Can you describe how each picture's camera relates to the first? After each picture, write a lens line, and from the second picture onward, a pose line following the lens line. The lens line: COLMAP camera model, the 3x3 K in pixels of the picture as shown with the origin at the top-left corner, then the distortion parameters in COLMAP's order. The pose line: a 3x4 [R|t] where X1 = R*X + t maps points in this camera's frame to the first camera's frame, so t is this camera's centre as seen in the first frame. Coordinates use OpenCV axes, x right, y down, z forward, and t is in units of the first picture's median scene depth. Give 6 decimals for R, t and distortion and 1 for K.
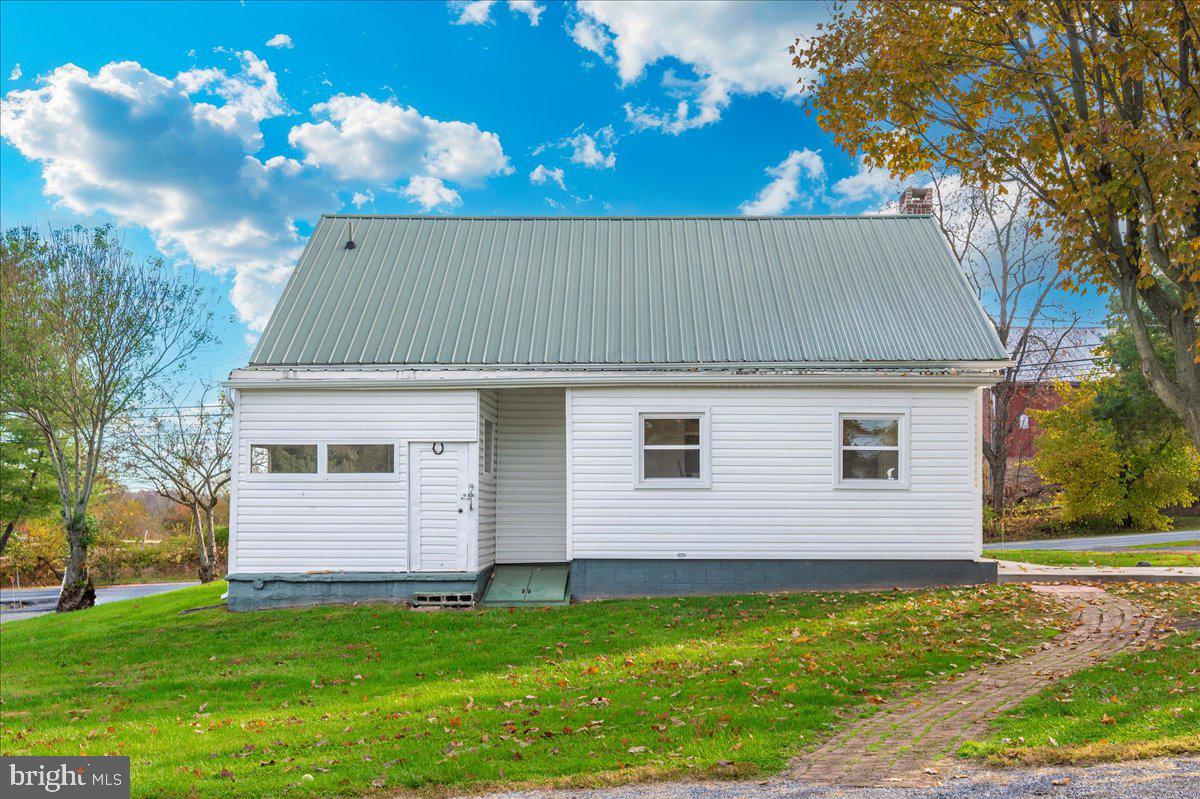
lens RADIAL K [[476.2, 0, 604.0], [0, 476.2, 402.8], [0, 0, 1]] dist [-0.000571, -0.000463]
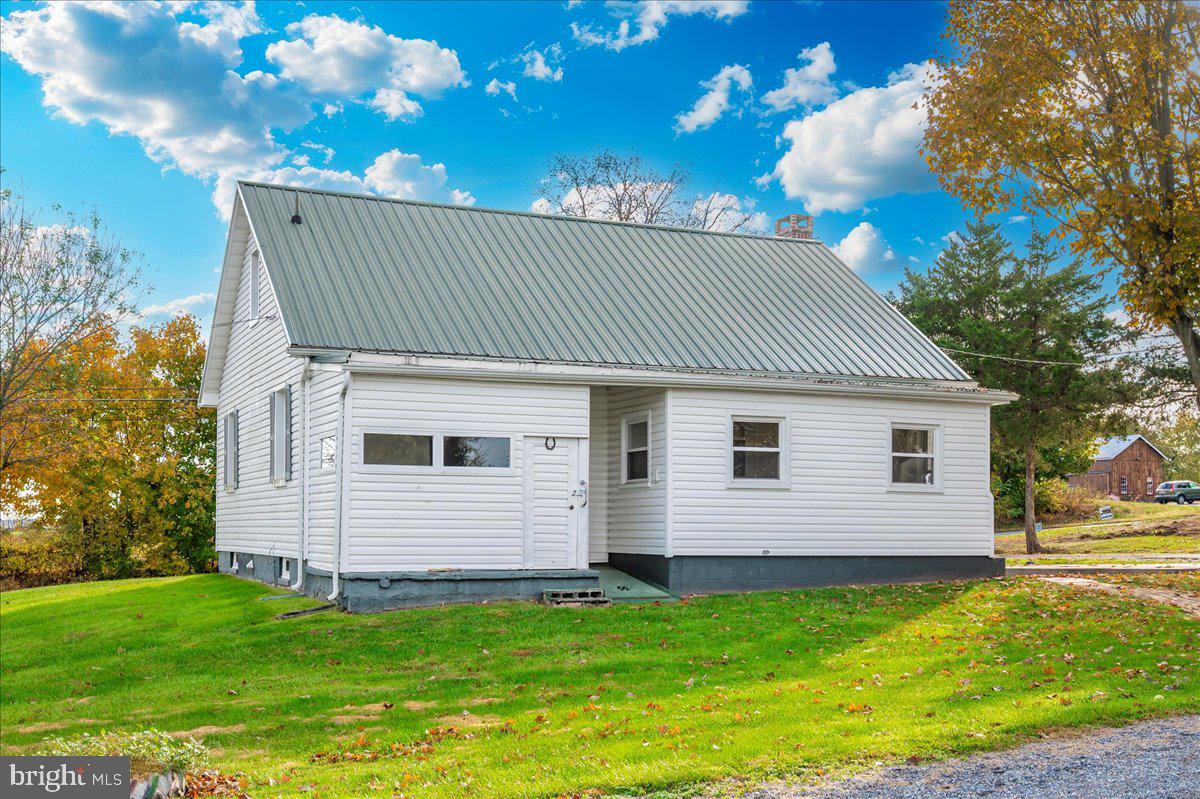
lens RADIAL K [[476.2, 0, 600.8], [0, 476.2, 398.8], [0, 0, 1]] dist [-0.000571, -0.000463]
pose [[0.988595, 0.045055, 0.143700, -0.367222], [-0.043923, 0.998974, -0.011042, 0.009327], [-0.144050, 0.004604, 0.989560, 0.009706]]
